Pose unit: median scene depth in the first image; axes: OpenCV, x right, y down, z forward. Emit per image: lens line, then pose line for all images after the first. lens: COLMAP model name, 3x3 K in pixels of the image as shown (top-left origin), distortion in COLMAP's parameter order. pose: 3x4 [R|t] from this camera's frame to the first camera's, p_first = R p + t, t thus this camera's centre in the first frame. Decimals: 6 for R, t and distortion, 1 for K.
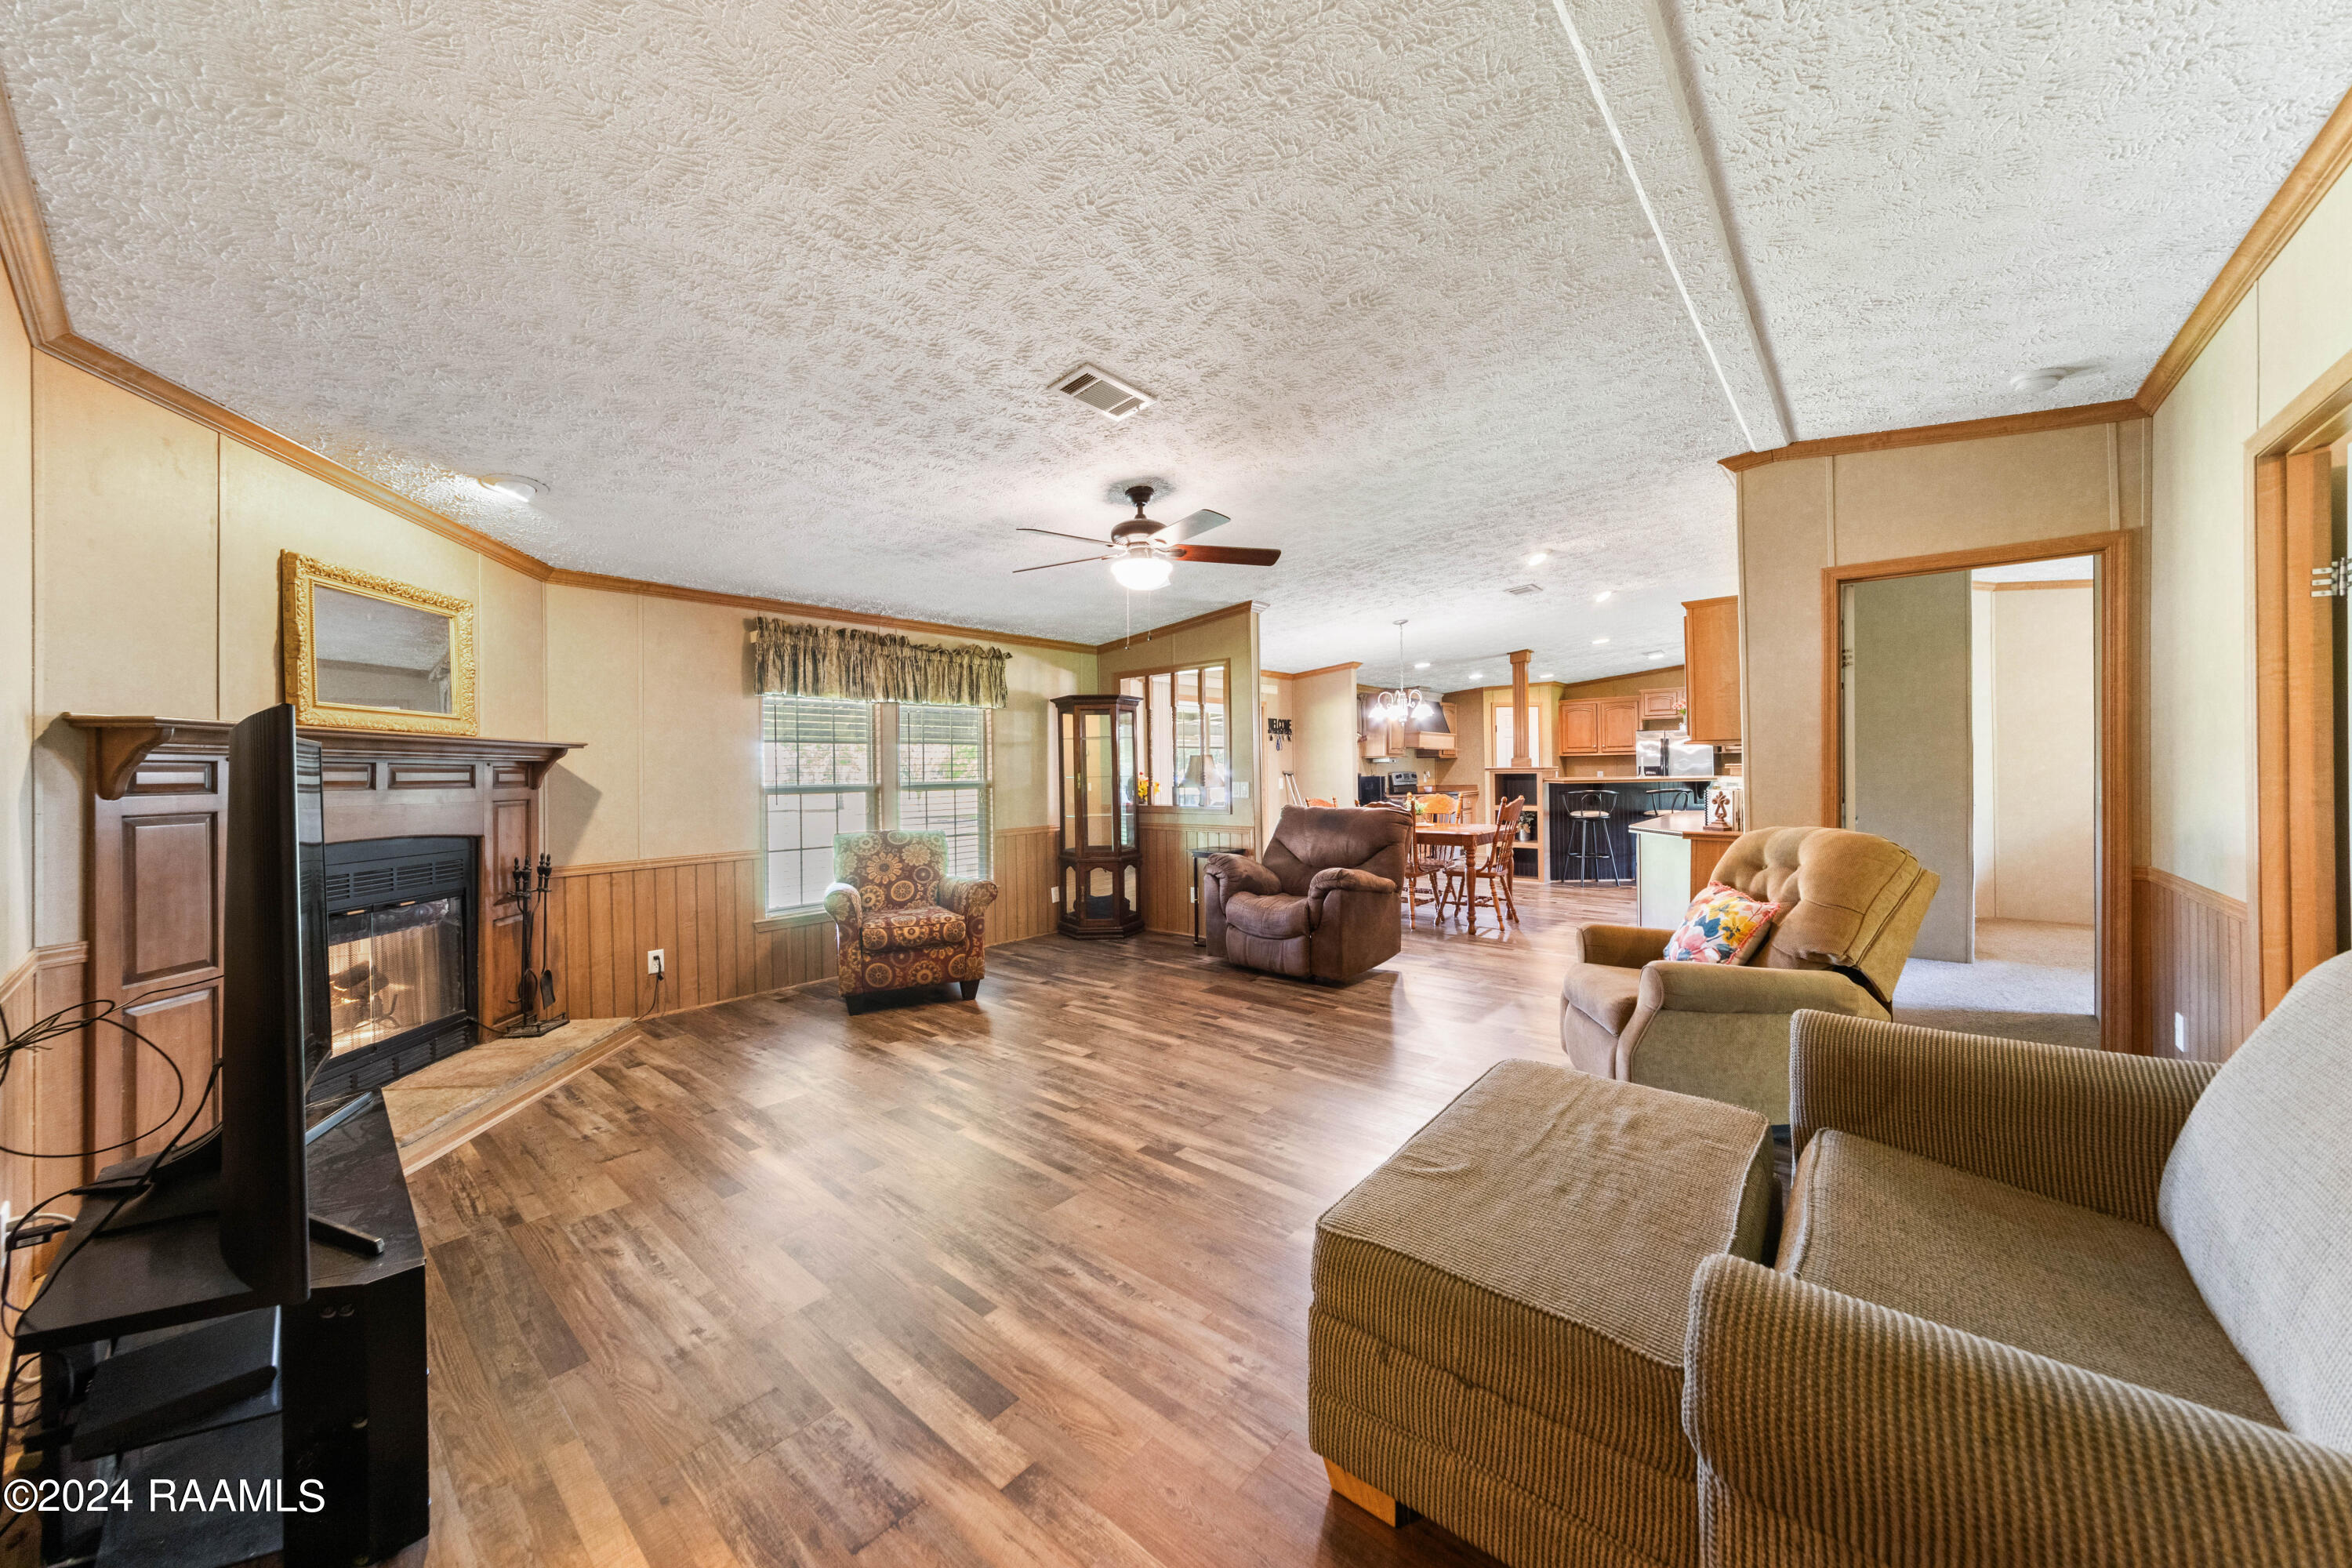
lens RADIAL K [[813.1, 0, 1171.2], [0, 813.1, 770.2], [0, 0, 1]] dist [0.000593, 0.000086]
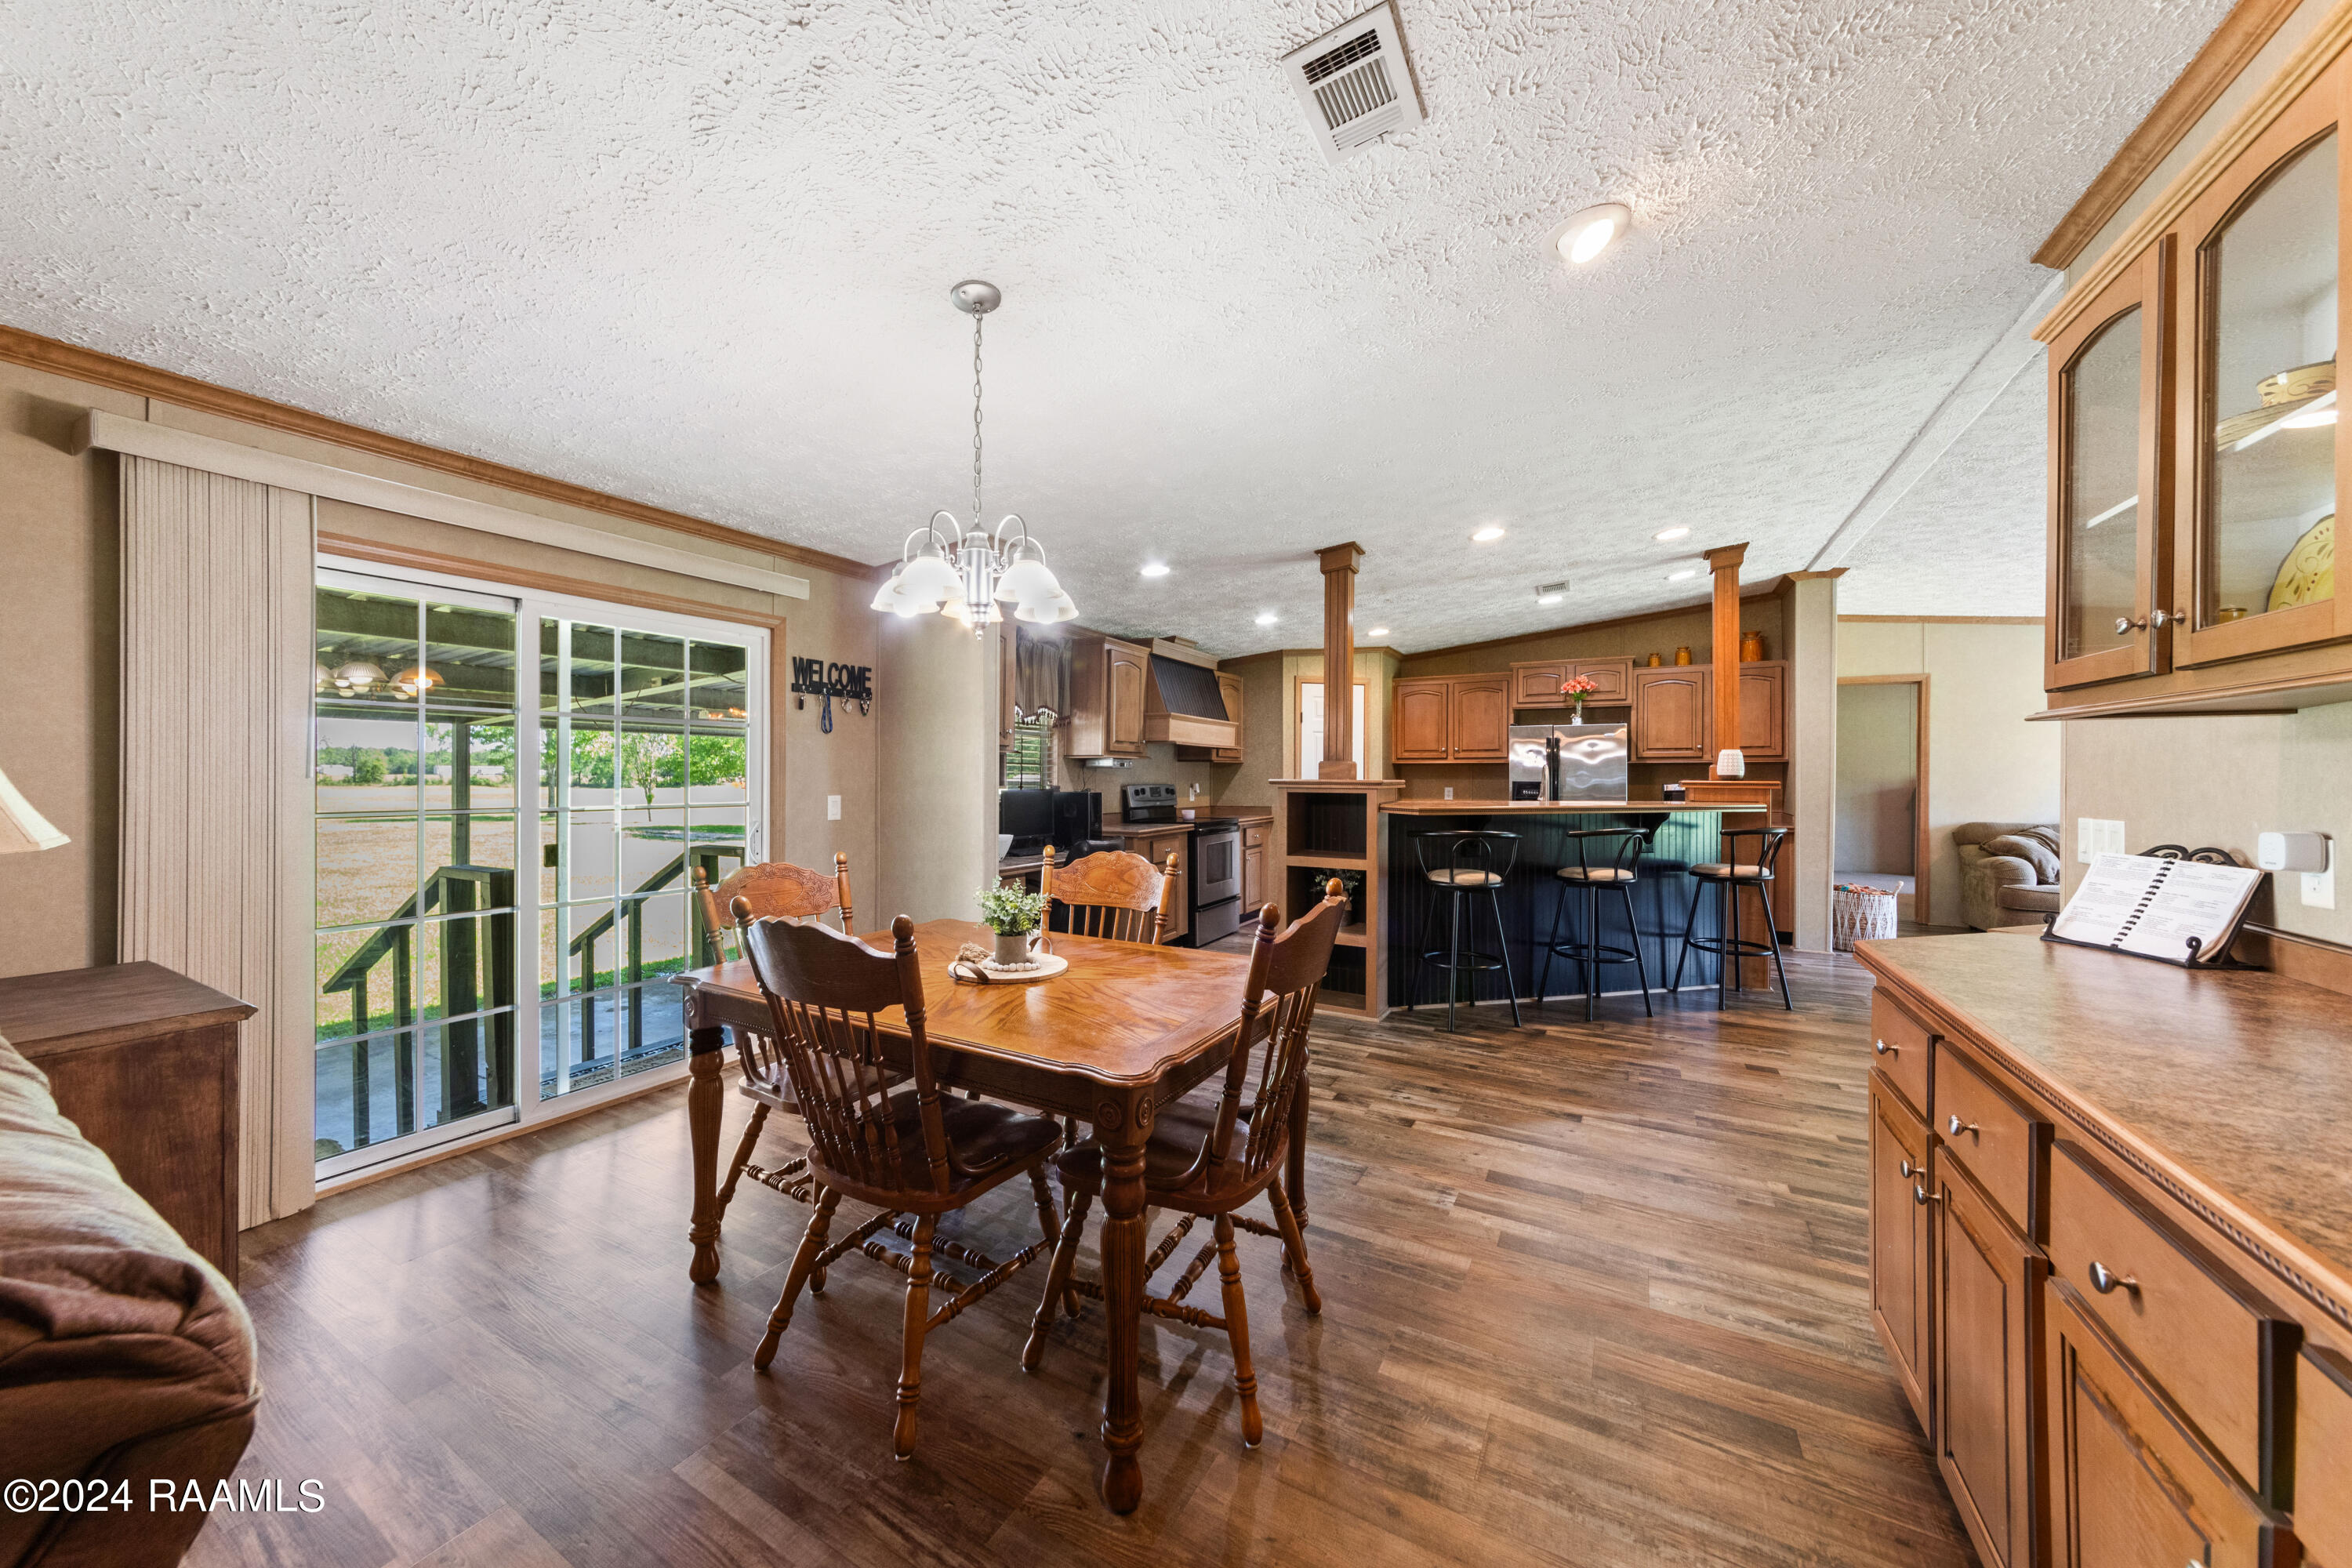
lens RADIAL K [[813.1, 0, 1165.0], [0, 813.1, 783.0], [0, 0, 1]] dist [0.000593, 0.000086]
pose [[0.979616, 0.017363, 0.200127, 1.027480], [-0.018785, 0.999810, 0.005208, -0.012998], [-0.199998, -0.008862, 0.979756, 2.407597]]
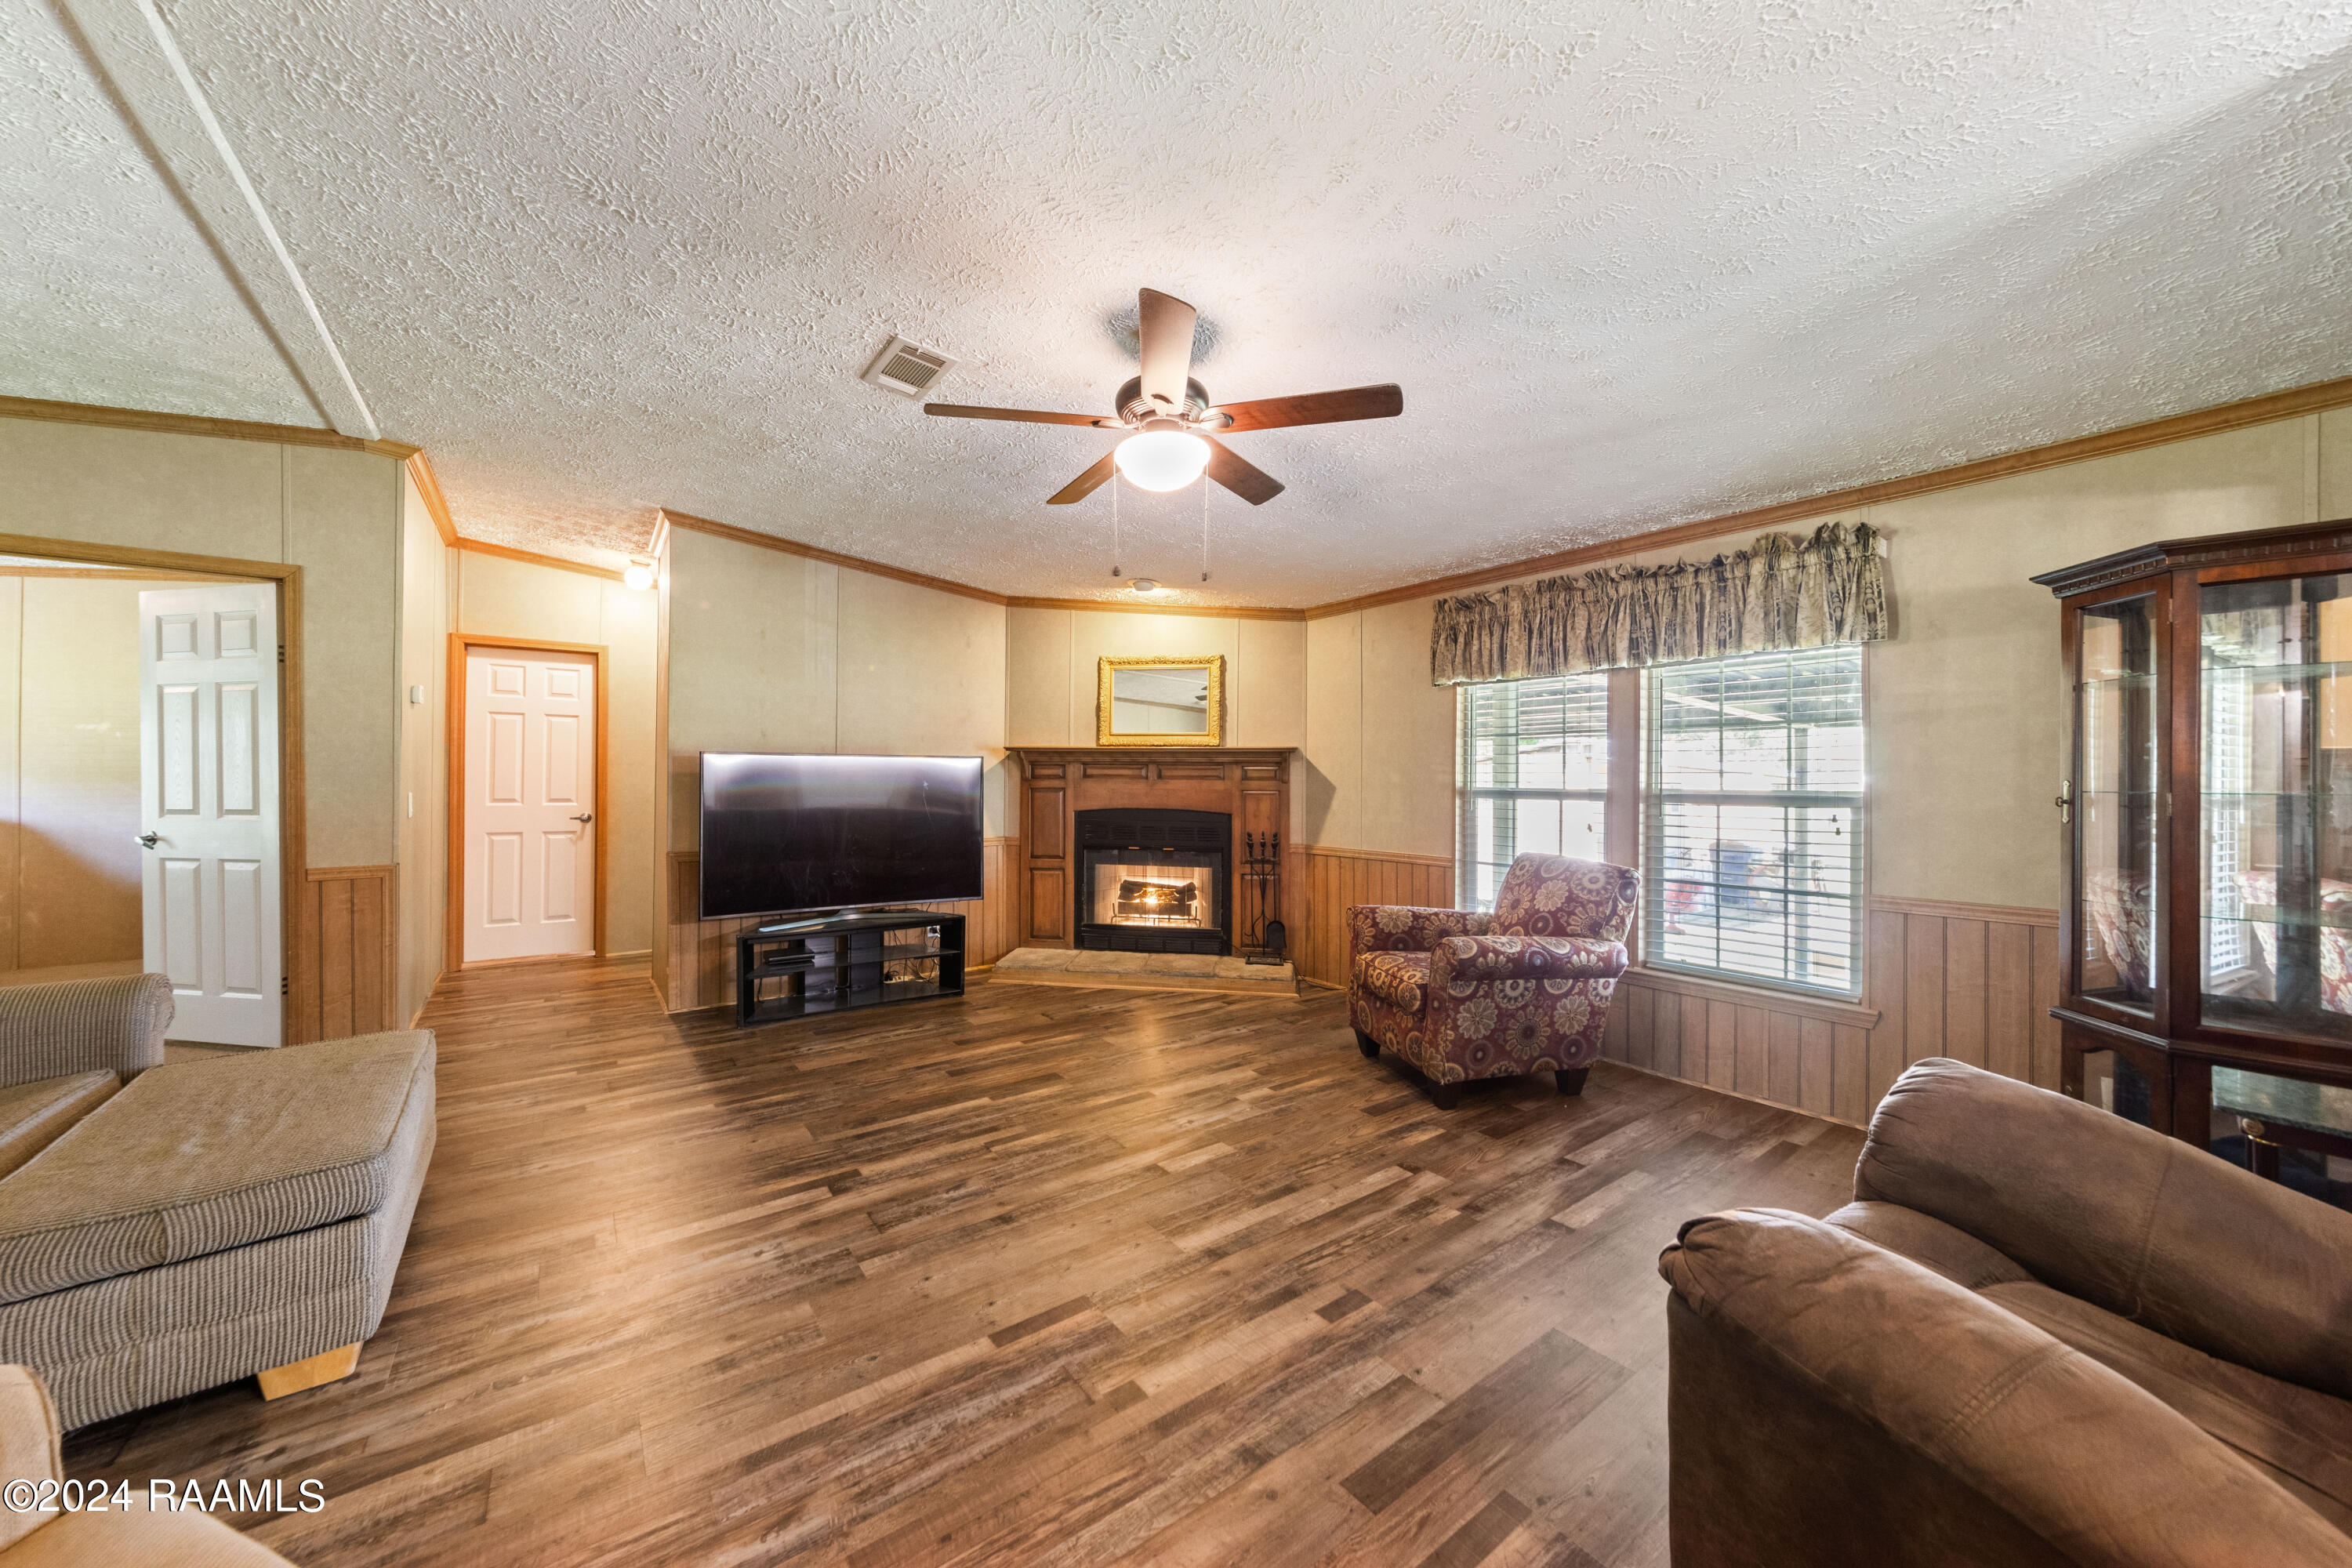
lens RADIAL K [[813.1, 0, 1114.6], [0, 813.1, 776.9], [0, 0, 1]] dist [0.000593, 0.000086]
pose [[-0.245649, 0.015855, -0.969229, 0.495684], [0.001581, 0.999871, 0.015956, -0.006772], [0.969358, 0.002387, -0.245642, 0.938271]]
